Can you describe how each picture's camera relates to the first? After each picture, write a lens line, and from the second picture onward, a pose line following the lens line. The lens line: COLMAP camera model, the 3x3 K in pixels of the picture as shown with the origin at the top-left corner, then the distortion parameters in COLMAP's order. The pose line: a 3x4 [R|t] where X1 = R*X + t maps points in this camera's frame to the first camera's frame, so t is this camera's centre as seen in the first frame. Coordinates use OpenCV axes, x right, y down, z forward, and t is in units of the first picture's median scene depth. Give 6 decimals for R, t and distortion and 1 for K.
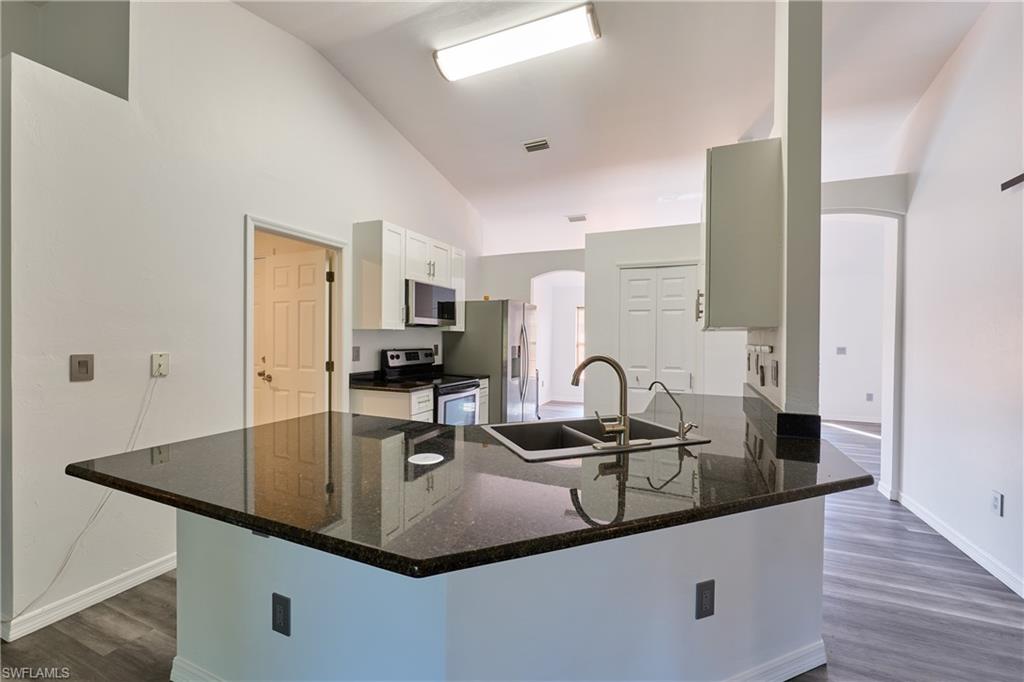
lens RADIAL K [[416.6, 0, 511.3], [0, 416.6, 340.7], [0, 0, 1]] dist [-0.010960, 0.003252]
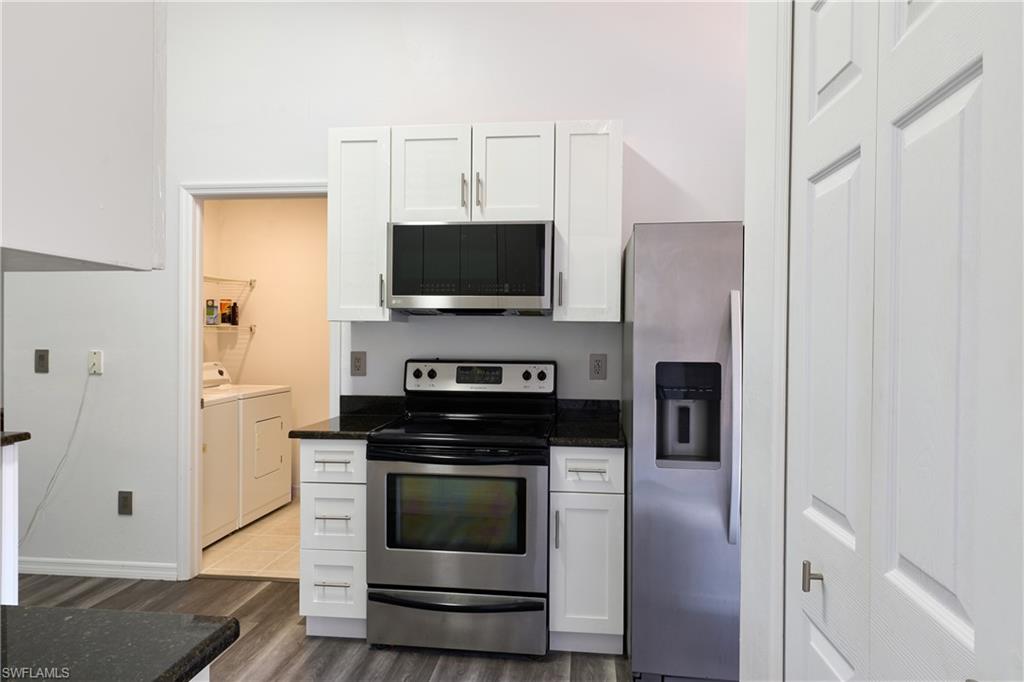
lens RADIAL K [[674.5, 0, 510.3], [0, 674.5, 337.9], [0, 0, 1]] dist [0.001988, 0.003500]
pose [[0.291804, -0.000638, -0.956478, 0.636803], [-0.013005, 0.999905, -0.004634, -0.003897], [0.956390, 0.013791, 0.291768, 0.960877]]
